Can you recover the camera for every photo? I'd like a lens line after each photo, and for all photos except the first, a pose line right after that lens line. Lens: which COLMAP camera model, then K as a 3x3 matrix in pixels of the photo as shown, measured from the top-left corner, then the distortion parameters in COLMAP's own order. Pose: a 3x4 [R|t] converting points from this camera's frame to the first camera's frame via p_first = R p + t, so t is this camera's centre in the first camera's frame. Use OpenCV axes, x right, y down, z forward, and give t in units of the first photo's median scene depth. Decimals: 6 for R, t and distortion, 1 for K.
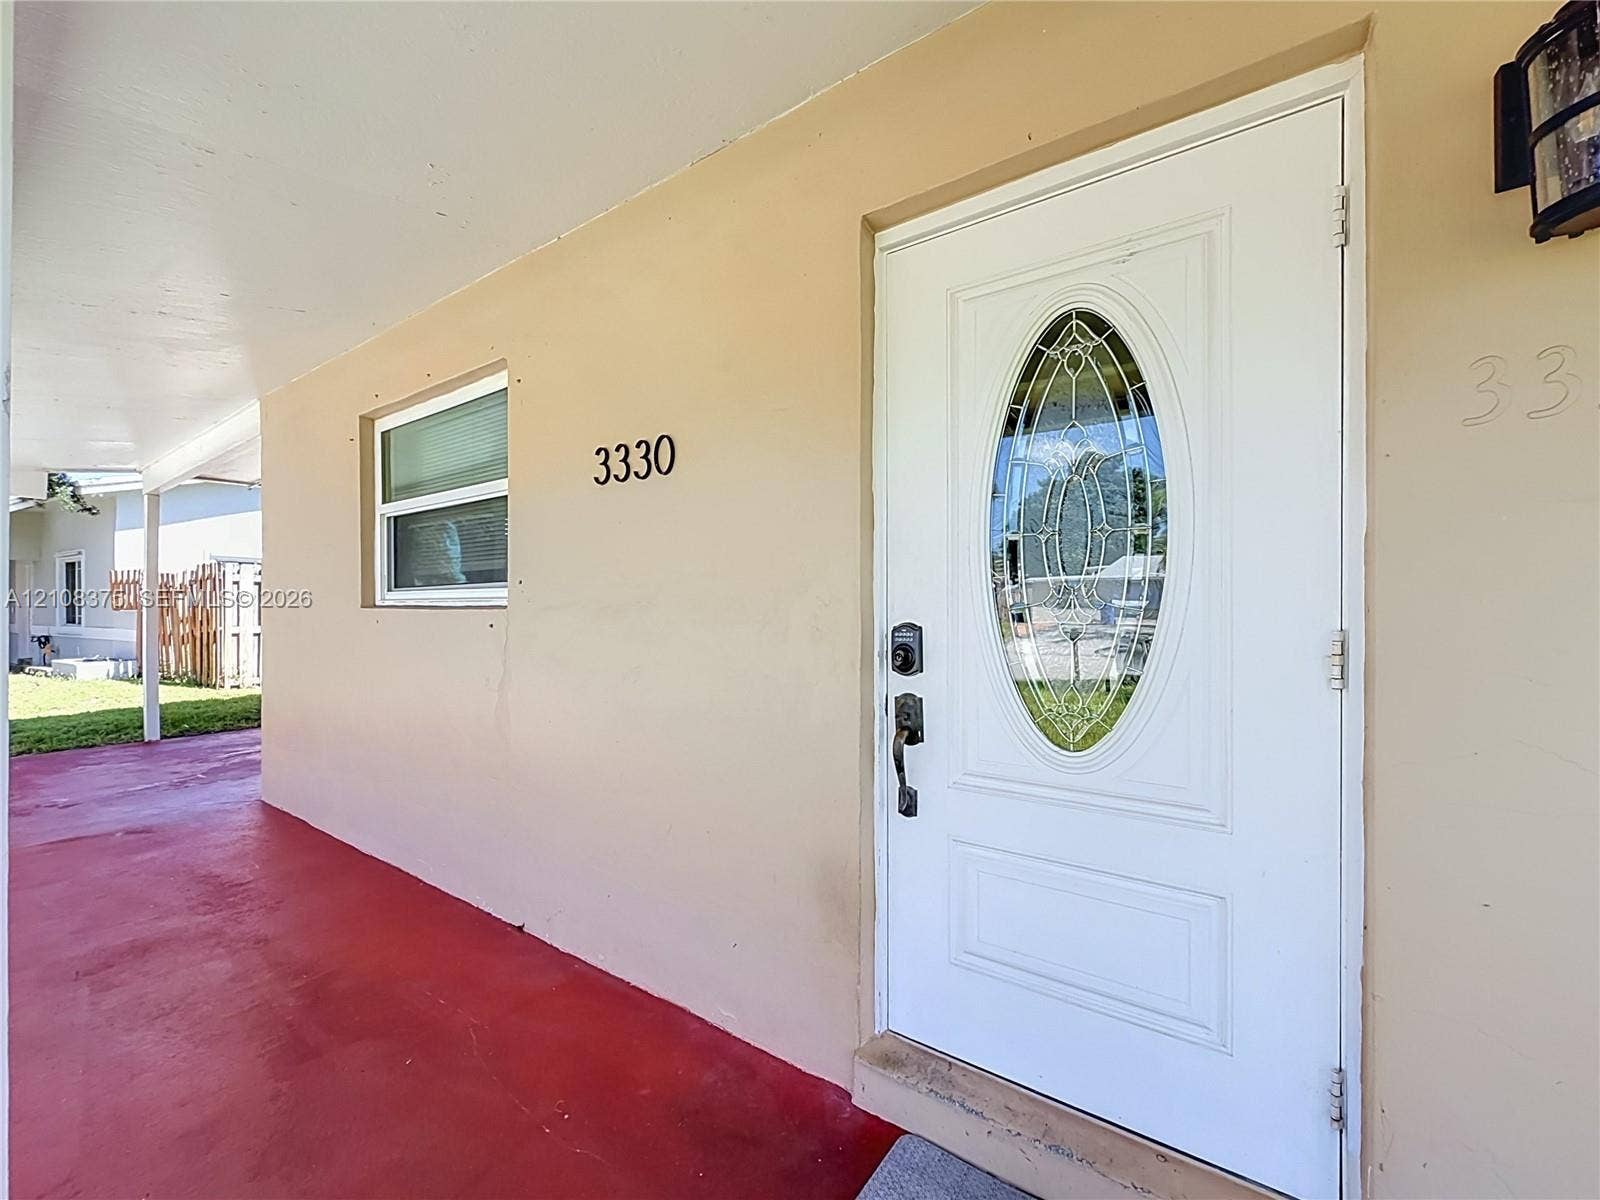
lens RADIAL K [[653.6, 0, 799.4], [0, 653.6, 607.0], [0, 0, 1]] dist [0.001023, 0.000218]
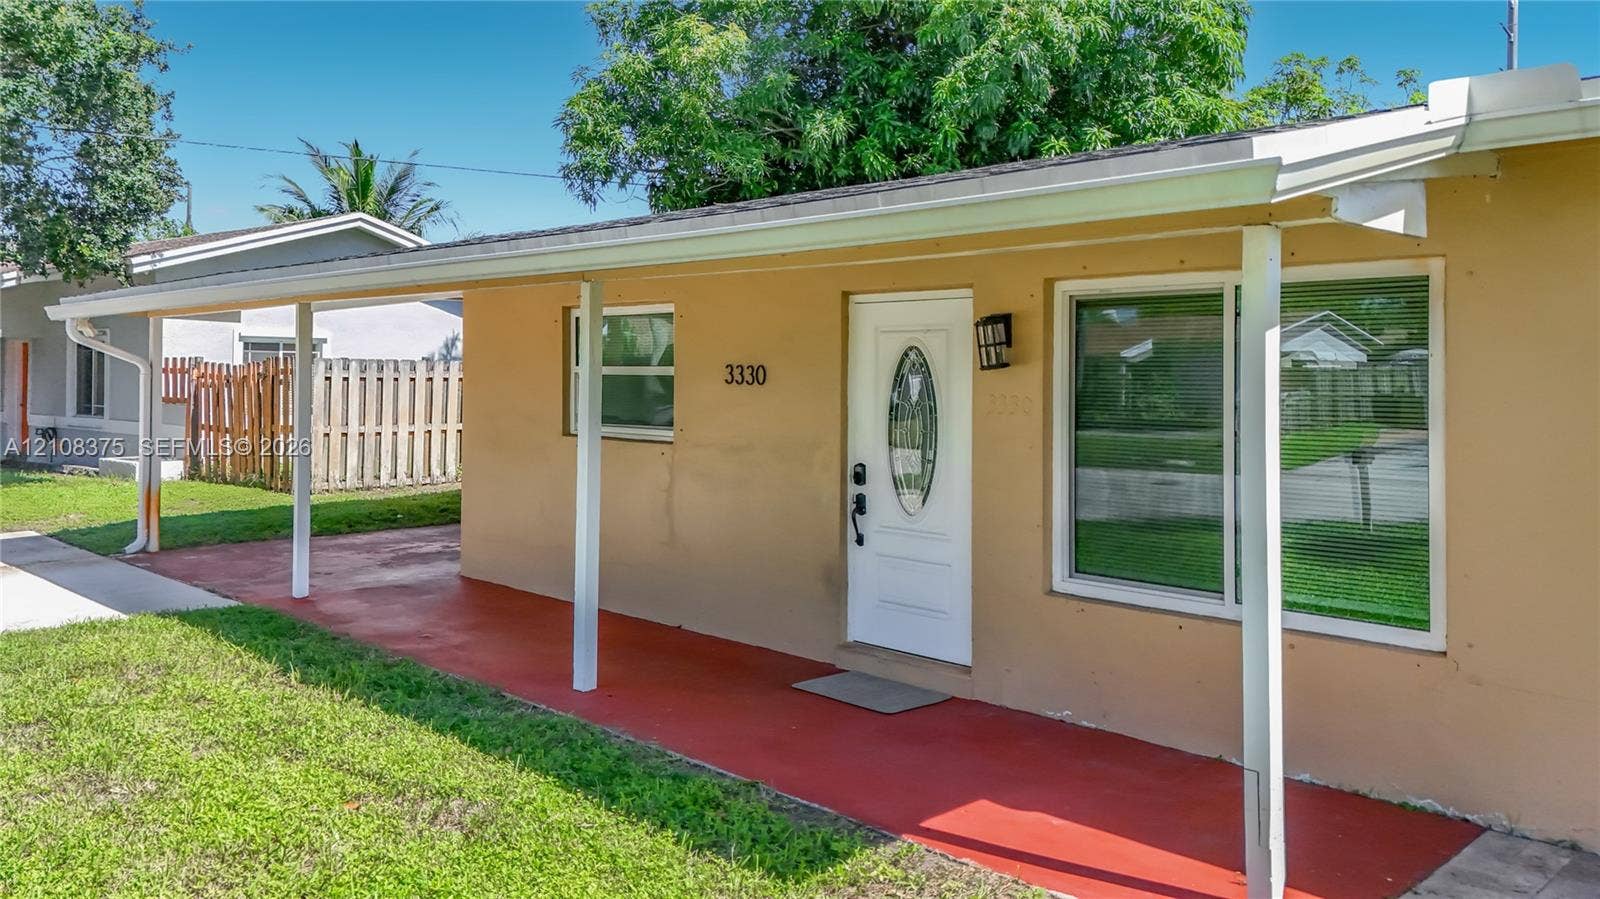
lens RADIAL K [[1266.1, 0, 800.4], [0, 1266.1, 381.3], [0, 0, 1]] dist [0.038053, -0.004954]
pose [[0.982474, 0.010301, -0.186117, 0.745656], [-0.008849, 0.999924, 0.008631, -0.287115], [0.186192, -0.006832, 0.982490, -3.275105]]
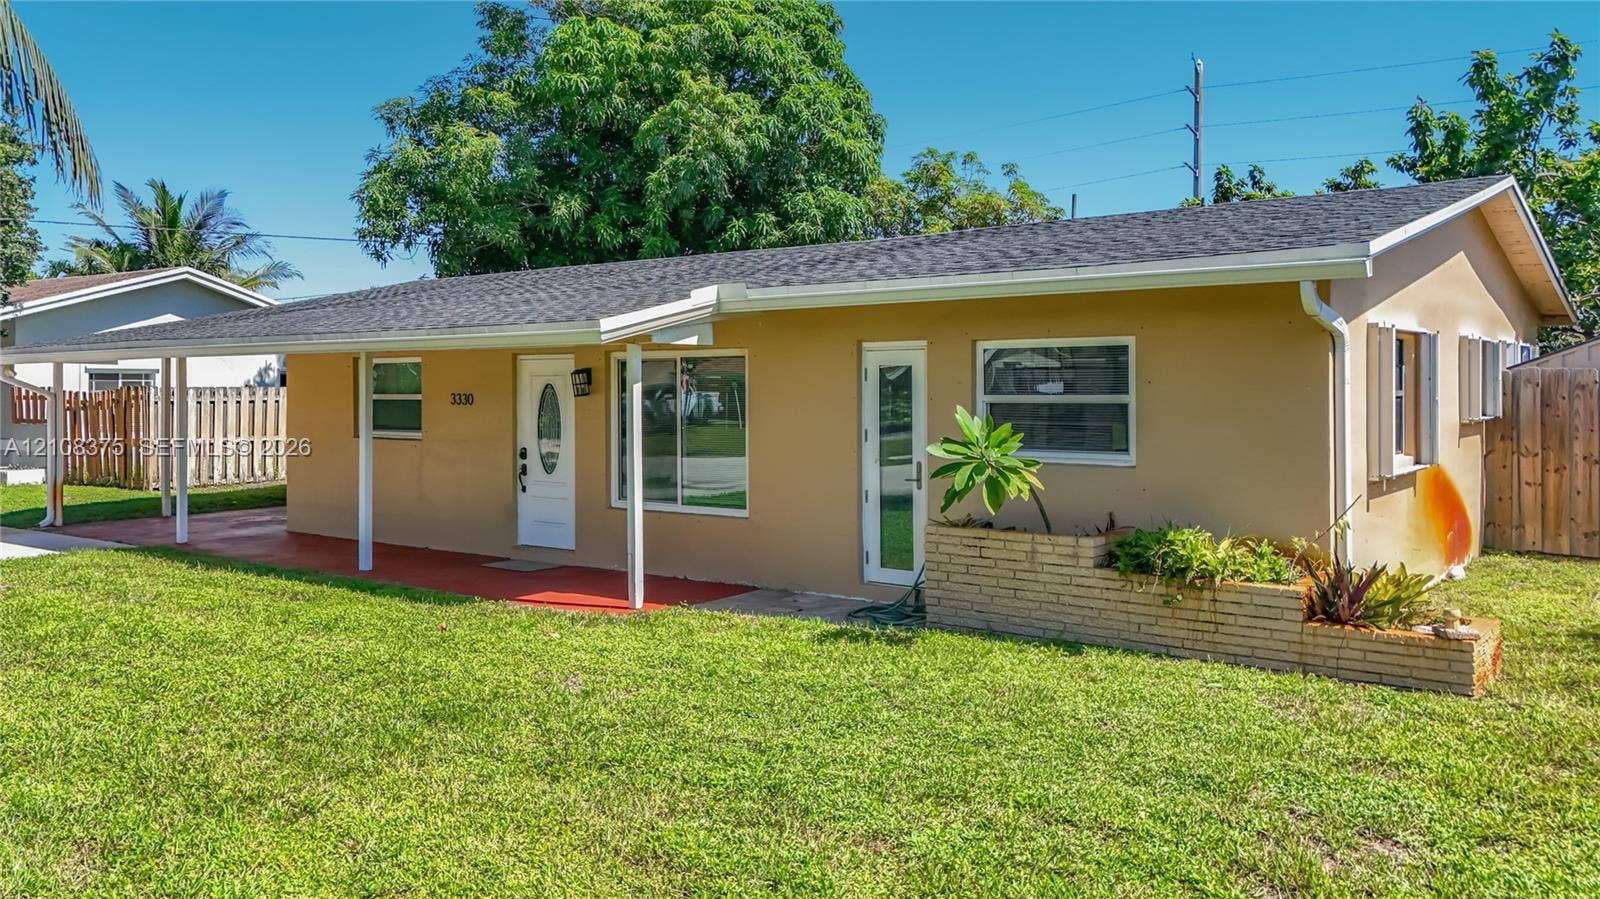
lens RADIAL K [[1266.1, 0, 800.4], [0, 1266.1, 381.3], [0, 0, 1]] dist [0.038053, -0.004954]
pose [[0.999005, -0.001373, -0.044569, 2.205427], [0.001271, 0.999996, -0.002326, -0.363787], [0.044572, 0.002268, 0.999004, -6.789343]]
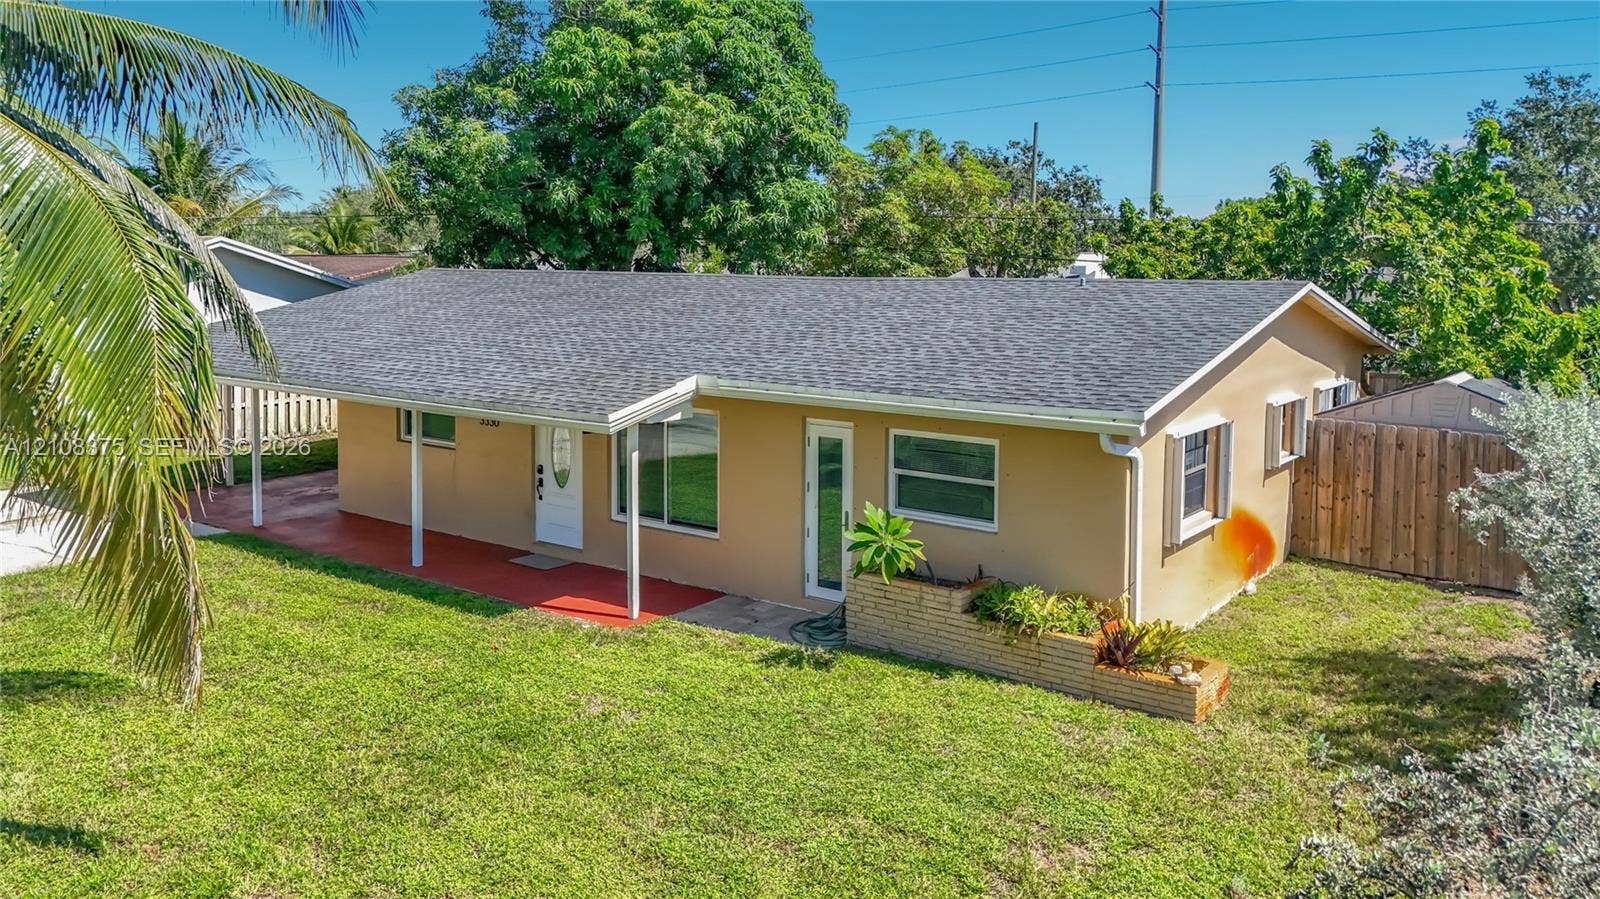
lens RADIAL K [[1259.7, 0, 806.1], [0, 1259.7, 343.6], [0, 0, 1]] dist [0.046070, 0.000471]
pose [[0.999643, 0.014182, -0.022660, 2.410448], [-0.012519, 0.997332, 0.071923, -1.633613], [0.023619, -0.071614, 0.997153, -8.667081]]
